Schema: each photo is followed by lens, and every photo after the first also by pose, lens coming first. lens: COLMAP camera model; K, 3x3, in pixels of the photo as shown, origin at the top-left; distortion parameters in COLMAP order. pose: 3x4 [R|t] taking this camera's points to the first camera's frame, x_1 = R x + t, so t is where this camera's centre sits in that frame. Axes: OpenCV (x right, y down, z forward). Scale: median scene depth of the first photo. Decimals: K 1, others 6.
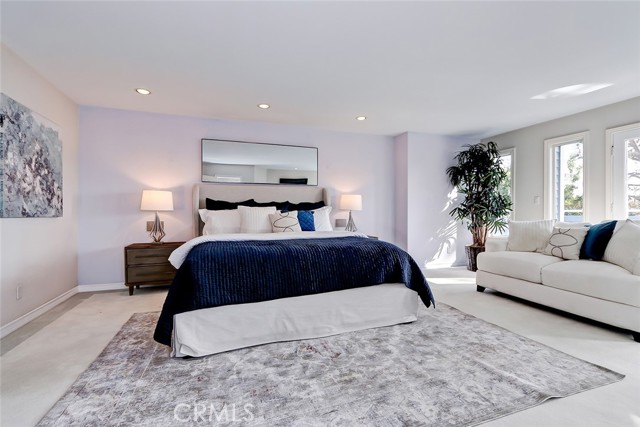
lens RADIAL K [[292.8, 0, 310.3], [0, 292.8, 216.2], [0, 0, 1]] dist [0.007220, -0.001615]
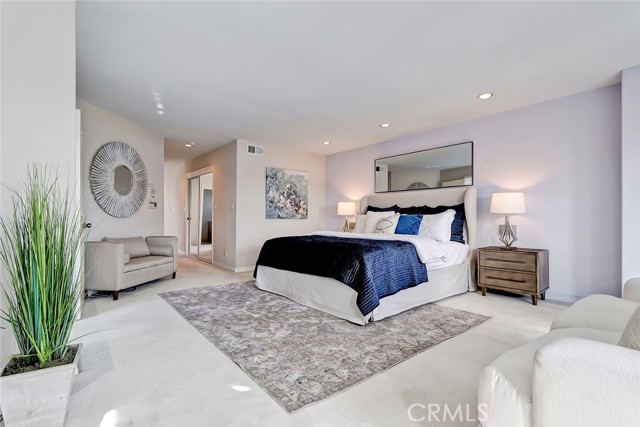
lens RADIAL K [[292.8, 0, 321.5], [0, 292.8, 217.6], [0, 0, 1]] dist [0.007220, -0.001615]
pose [[0.359810, 0.003619, -0.933018, 1.125346], [-0.010130, 0.999949, -0.000027, -0.007417], [0.932970, 0.009461, 0.359829, 0.463681]]
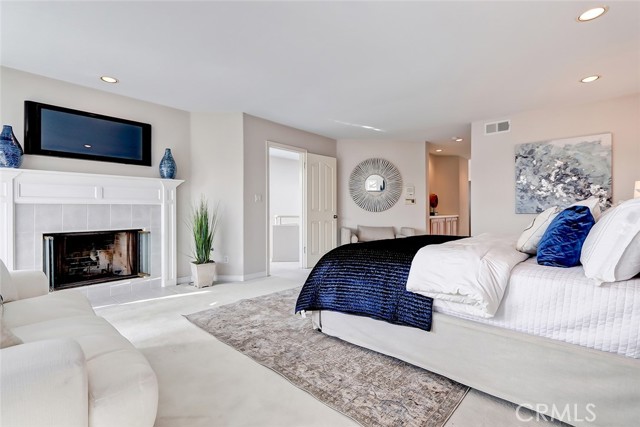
lens RADIAL K [[292.8, 0, 322.6], [0, 292.8, 210.1], [0, 0, 1]] dist [0.007220, -0.001615]
pose [[-0.862397, 0.001332, -0.506231, 0.736310], [-0.001398, 0.999986, 0.005012, -0.019808], [0.506231, 0.005030, -0.862383, 1.626244]]
